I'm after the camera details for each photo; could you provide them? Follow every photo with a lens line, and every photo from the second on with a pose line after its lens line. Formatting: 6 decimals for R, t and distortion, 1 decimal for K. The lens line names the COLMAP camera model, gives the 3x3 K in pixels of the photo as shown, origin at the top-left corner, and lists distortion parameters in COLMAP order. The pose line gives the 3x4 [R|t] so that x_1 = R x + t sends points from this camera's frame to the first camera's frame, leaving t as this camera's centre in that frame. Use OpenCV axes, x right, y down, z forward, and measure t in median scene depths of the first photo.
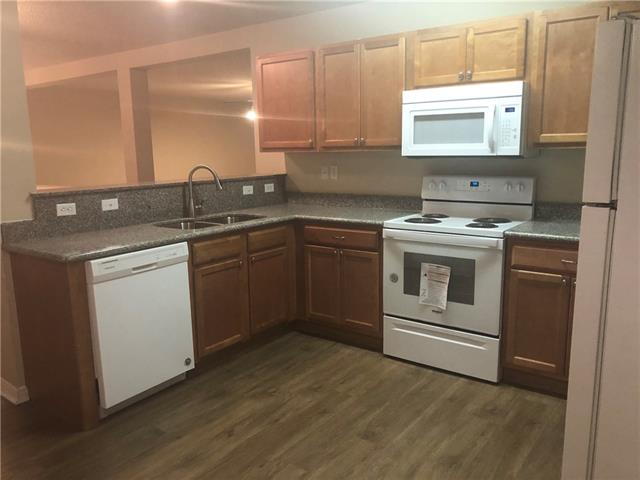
lens RADIAL K [[514.1, 0, 321.2], [0, 514.1, 240.0], [0, 0, 1]] dist [0.012561, 0.015313]
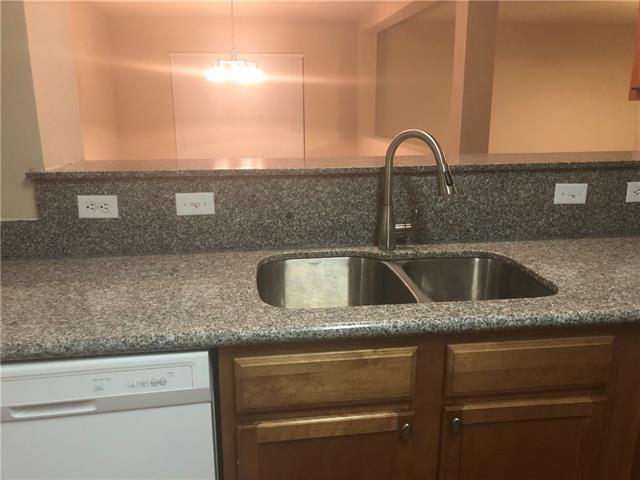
lens RADIAL K [[514.1, 0, 319.7], [0, 514.1, 240.8], [0, 0, 1]] dist [0.012561, 0.015313]
pose [[0.702990, 0.183444, -0.687134, 0.011097], [-0.135893, 0.983008, 0.123405, -0.110328], [0.698096, 0.006624, 0.715974, 0.736540]]
